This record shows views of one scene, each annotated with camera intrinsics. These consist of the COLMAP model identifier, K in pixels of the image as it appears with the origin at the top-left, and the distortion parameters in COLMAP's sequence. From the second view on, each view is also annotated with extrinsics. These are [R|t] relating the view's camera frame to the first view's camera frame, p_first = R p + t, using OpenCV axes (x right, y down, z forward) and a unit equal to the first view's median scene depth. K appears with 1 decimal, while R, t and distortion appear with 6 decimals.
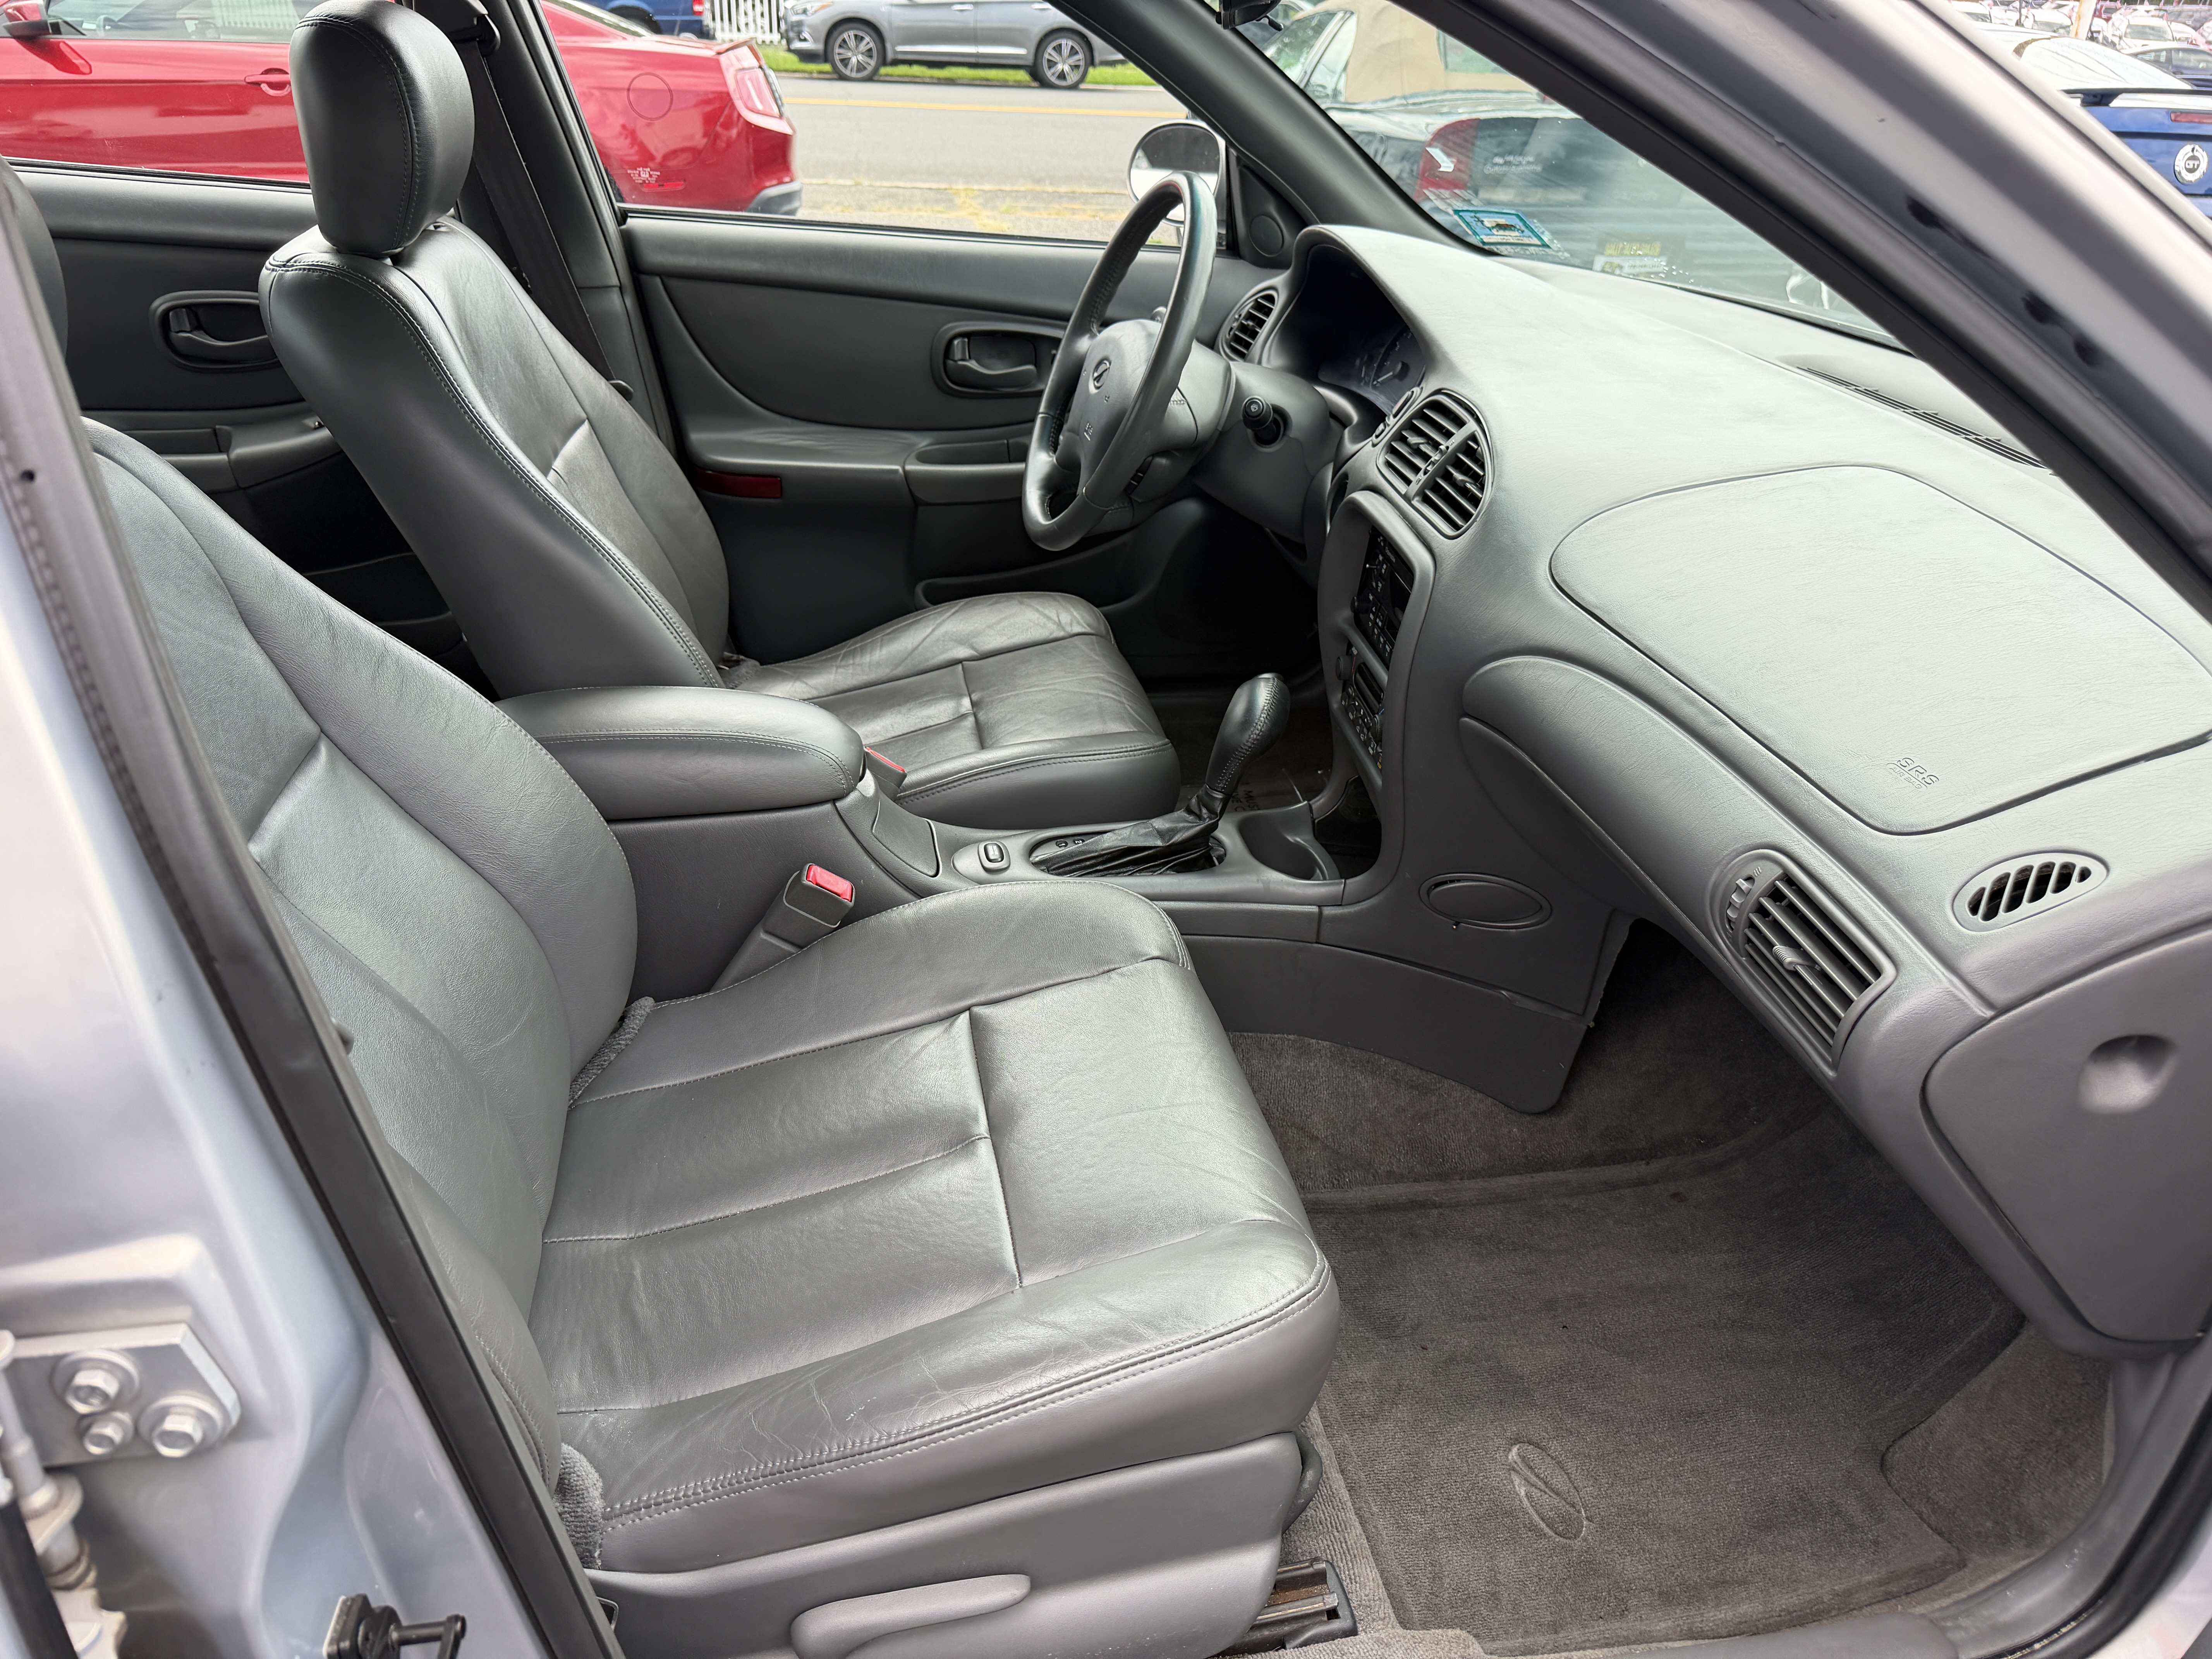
lens RADIAL K [[1572.6, 0, 1088.4], [0, 1572.6, 838.5], [0, 0, 1]] dist [0.026692, -0.036817]
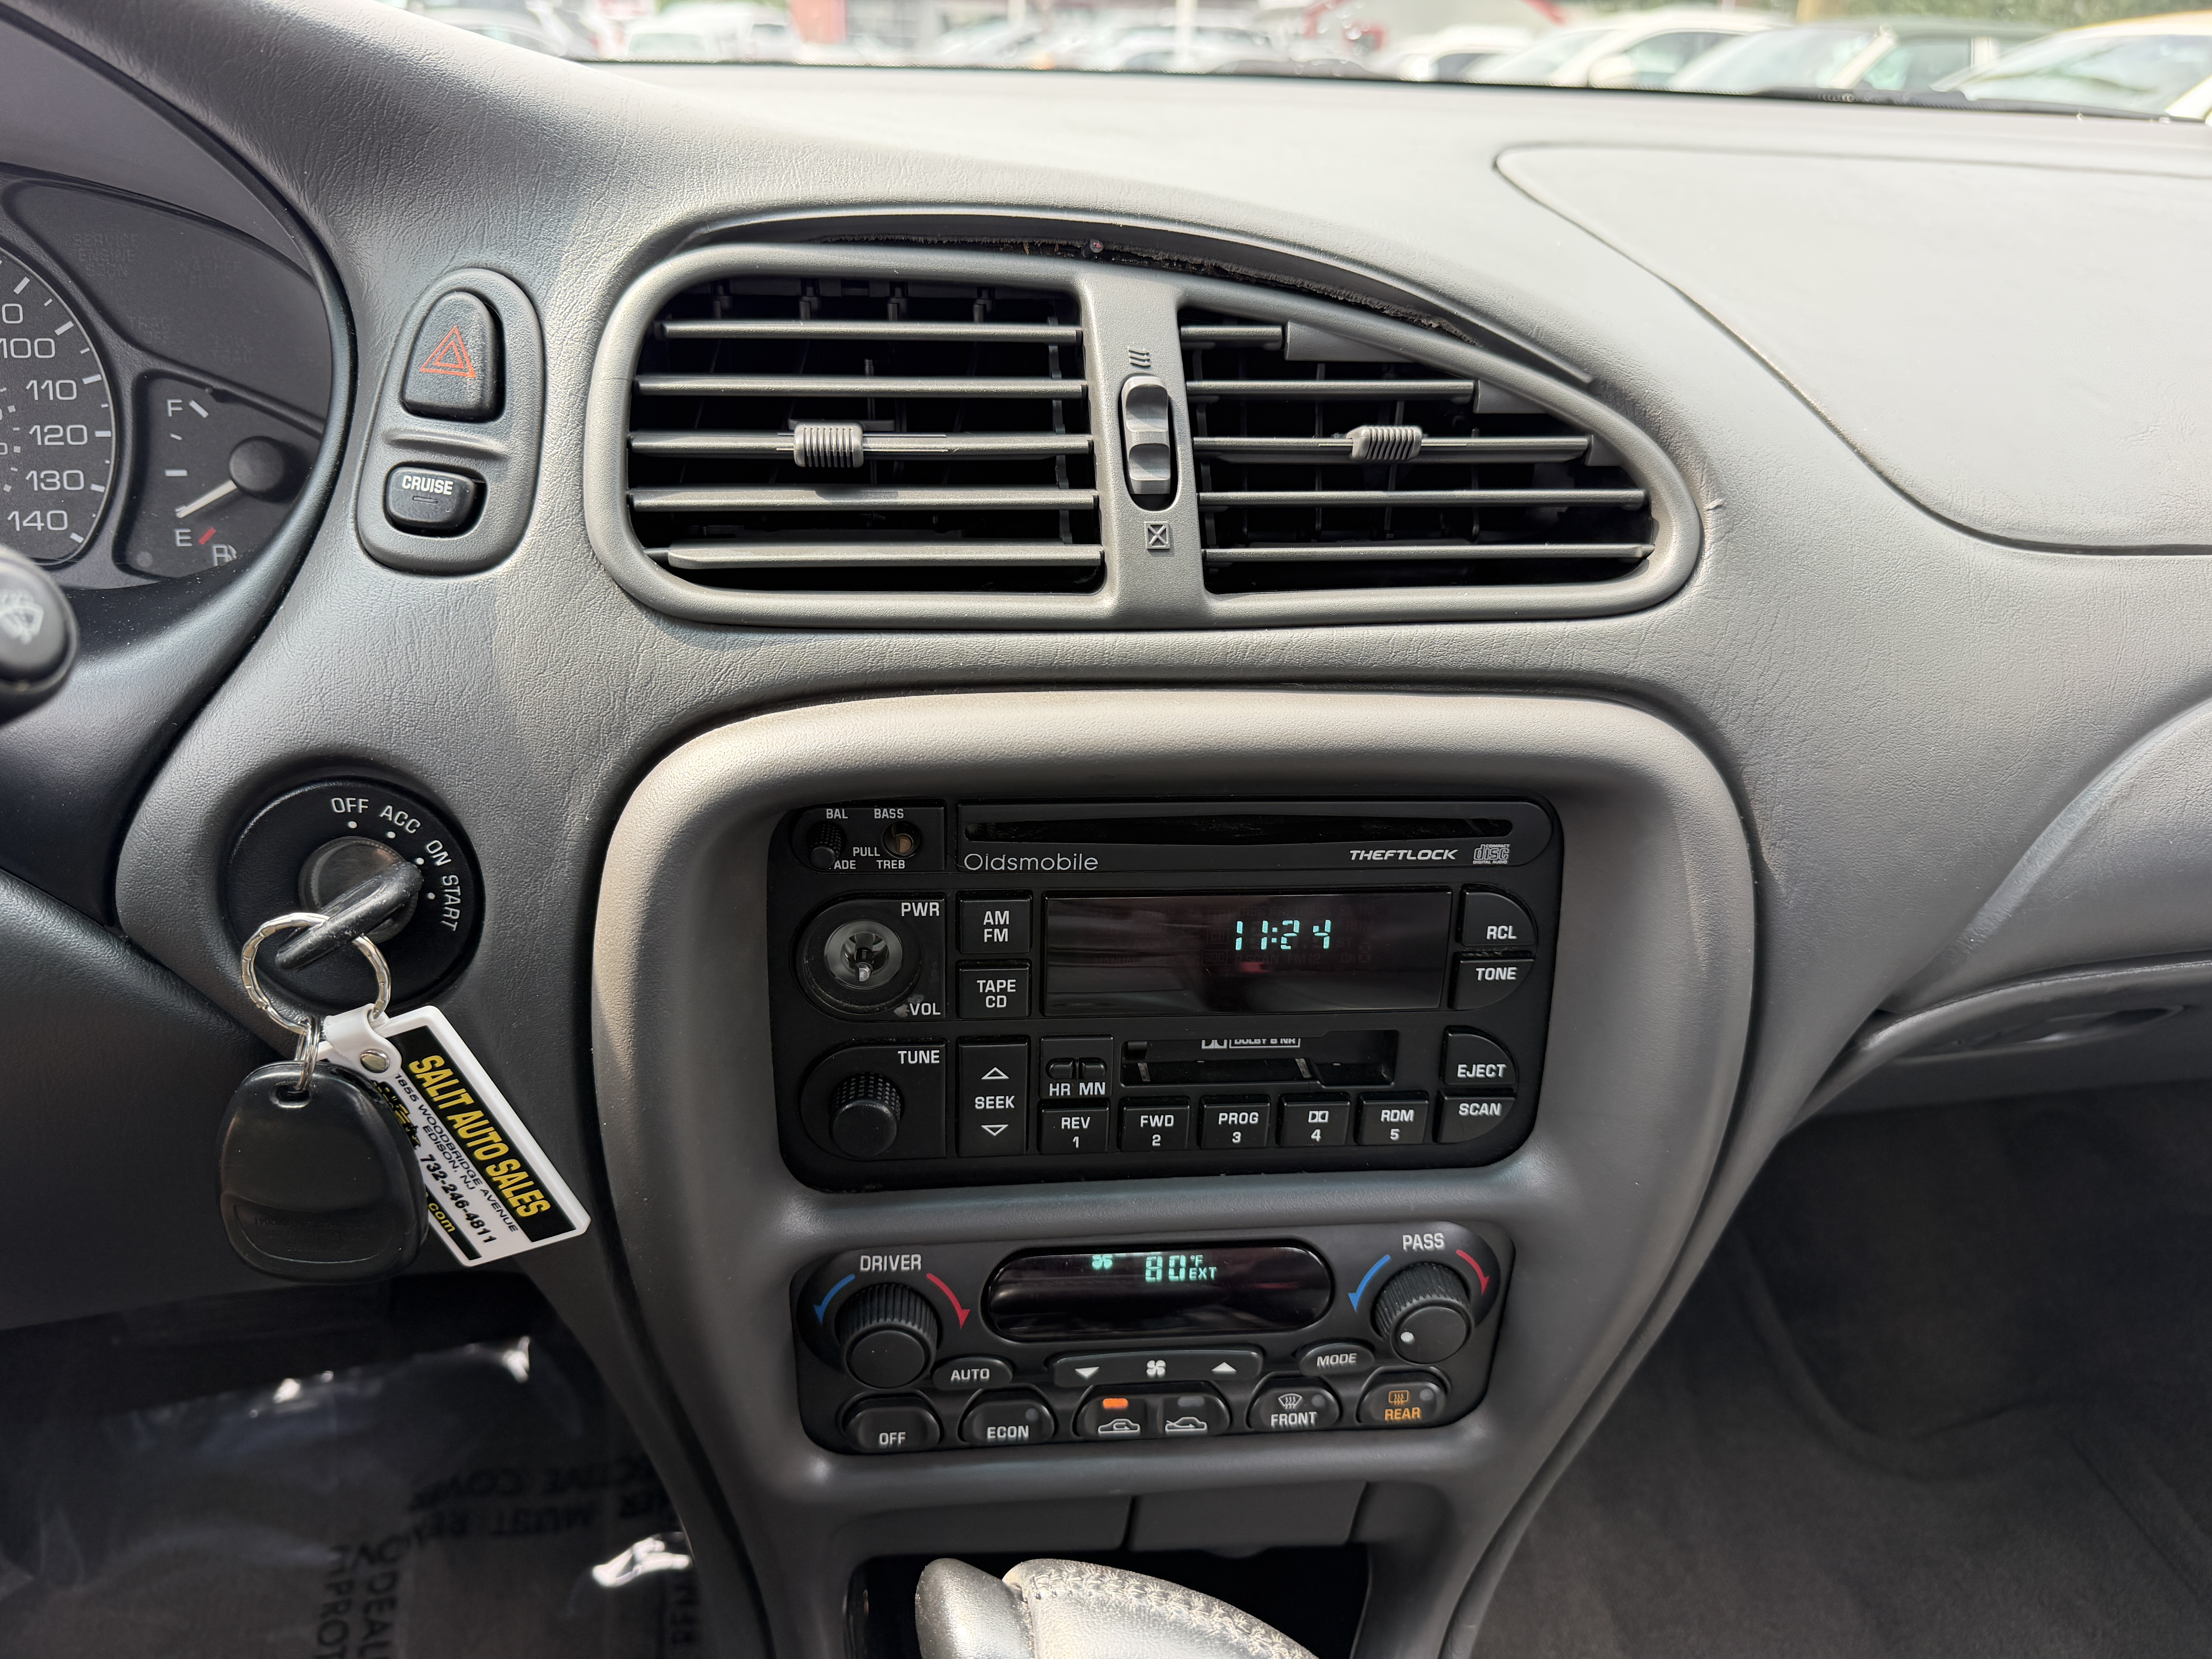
lens RADIAL K [[1572.6, 0, 1096.0], [0, 1572.6, 823.8], [0, 0, 1]] dist [0.026692, -0.036817]
pose [[0.001341, -0.476192, 0.879340, -0.023413], [0.455969, 0.782900, 0.423272, -0.249606], [-0.889994, 0.400385, 0.218179, 0.807019]]
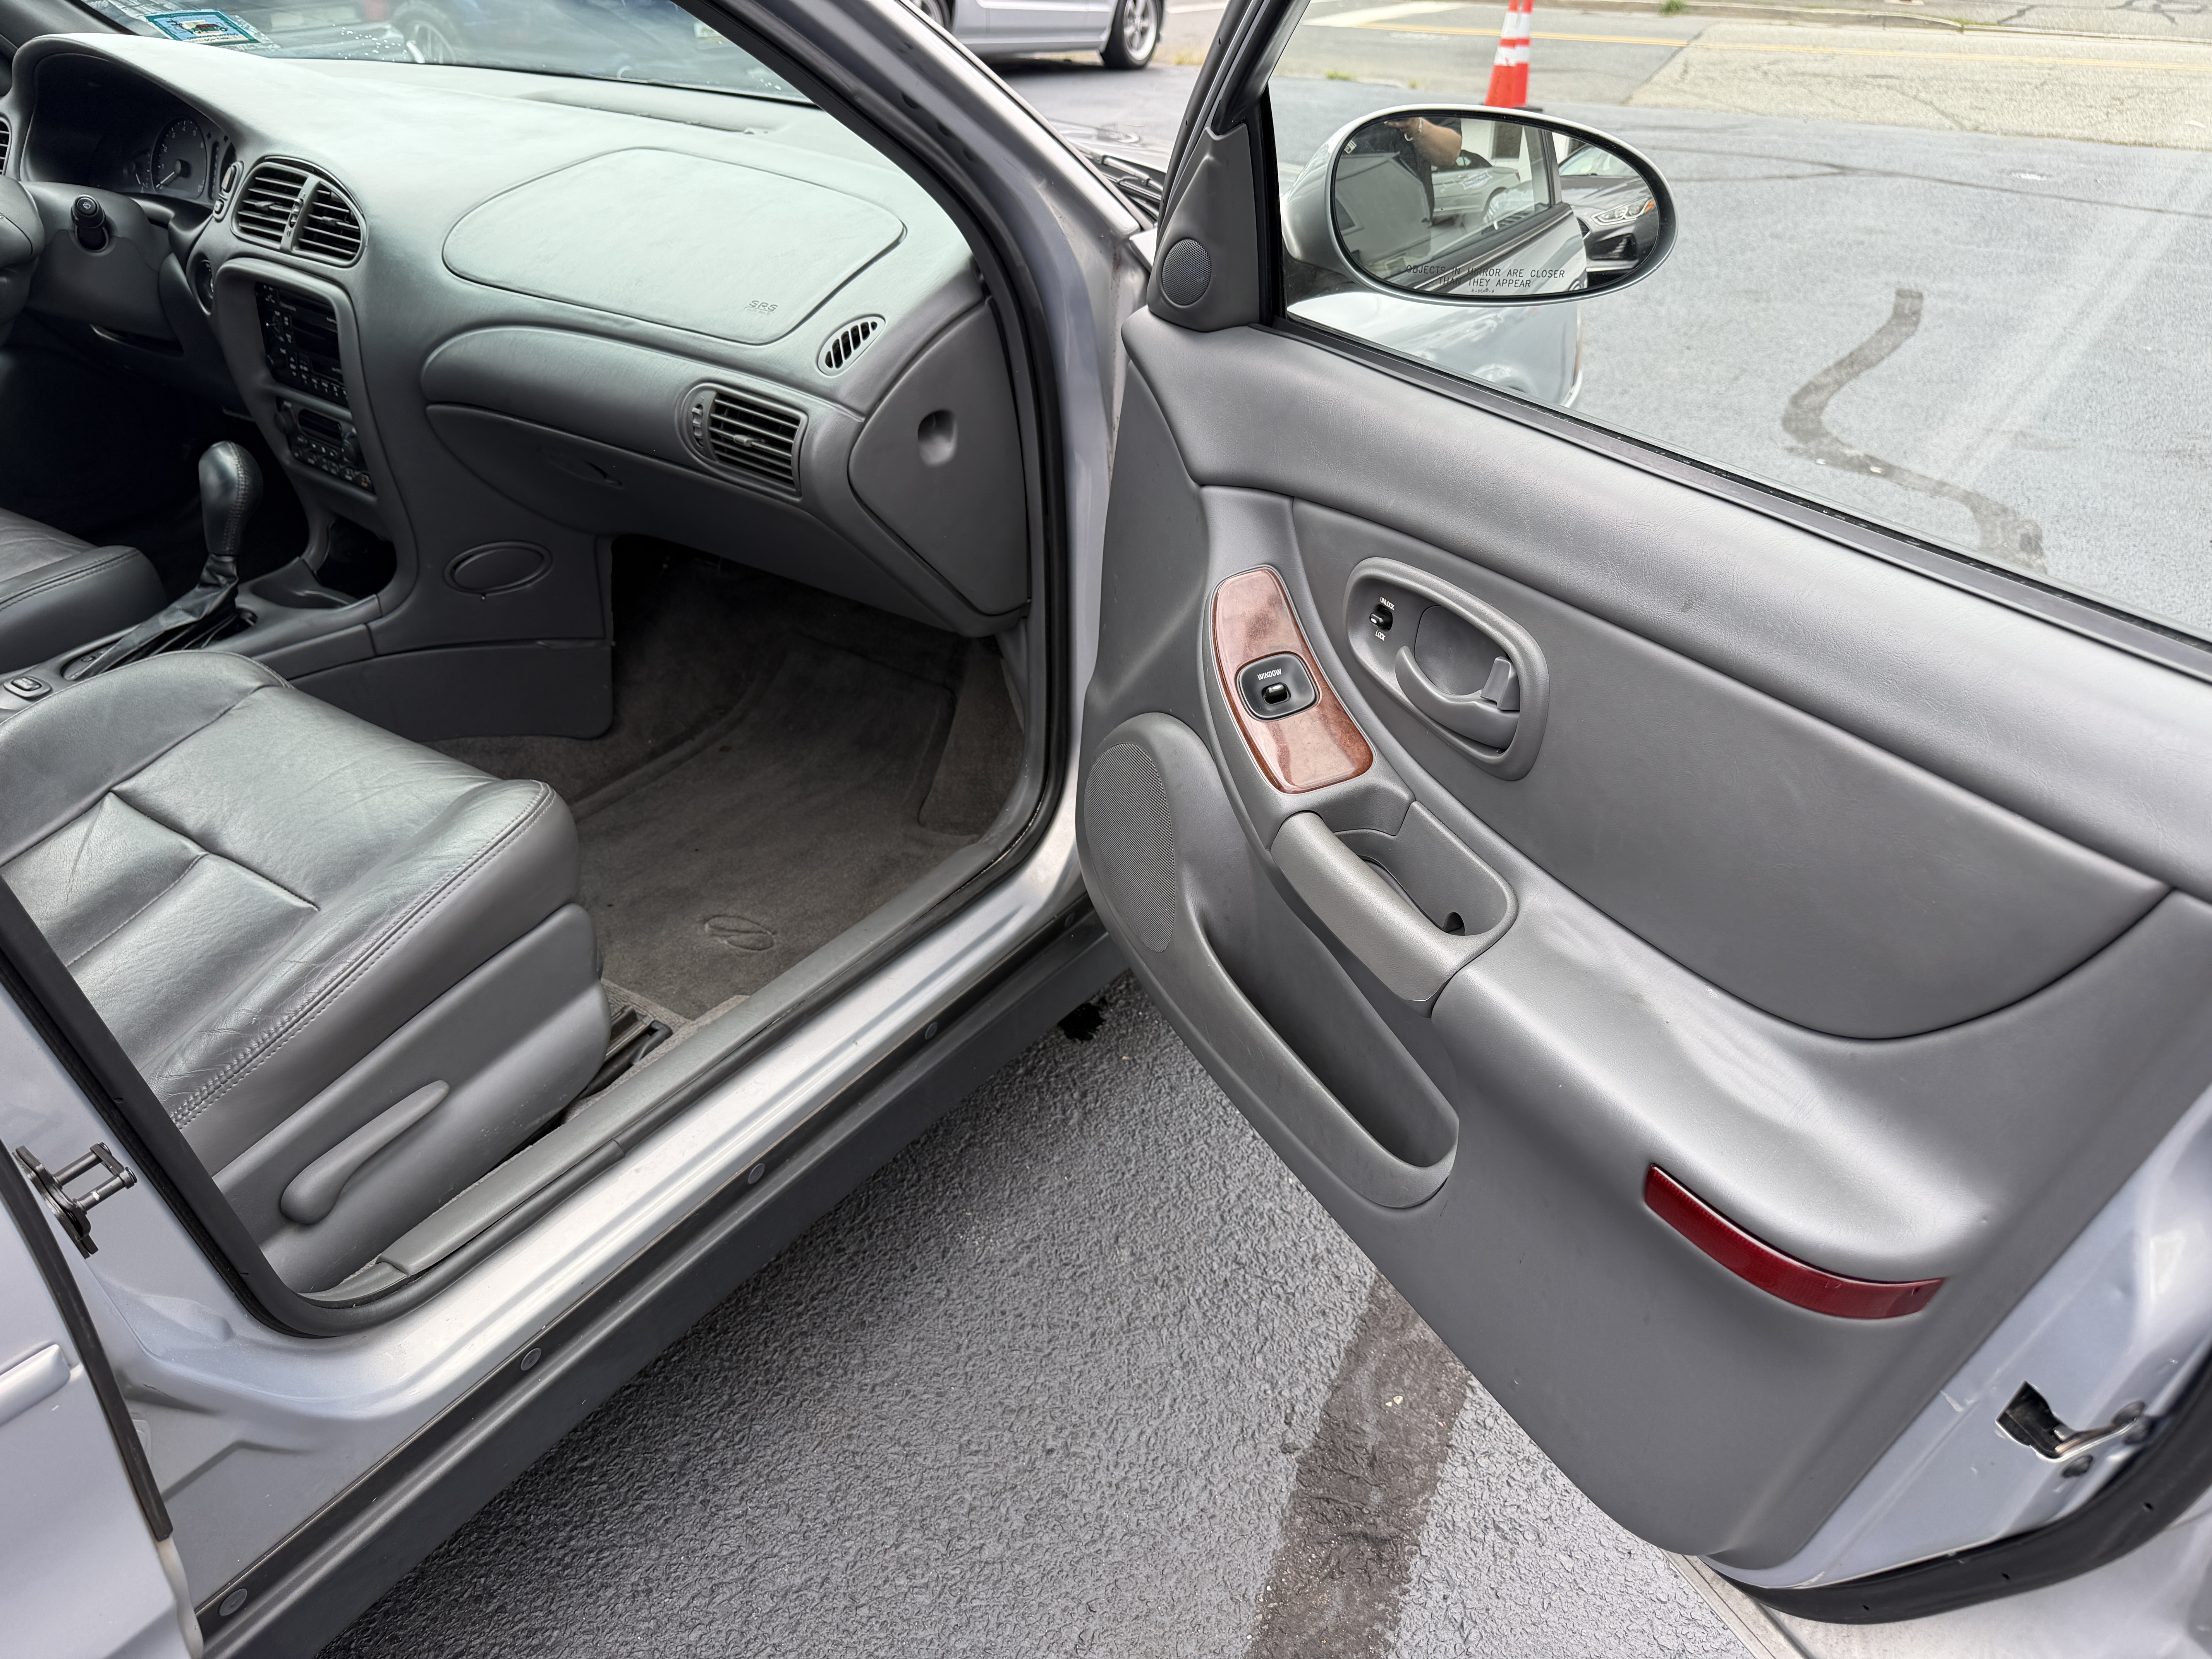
lens RADIAL K [[1572.6, 0, 1111.1], [0, 1572.6, 833.2], [0, 0, 1]] dist [0.026692, -0.036817]
pose [[0.693798, -0.410065, 0.592023, -0.197750], [0.355951, 0.909885, 0.213089, 0.116760], [-0.626053, 0.062890, 0.777240, -0.208728]]
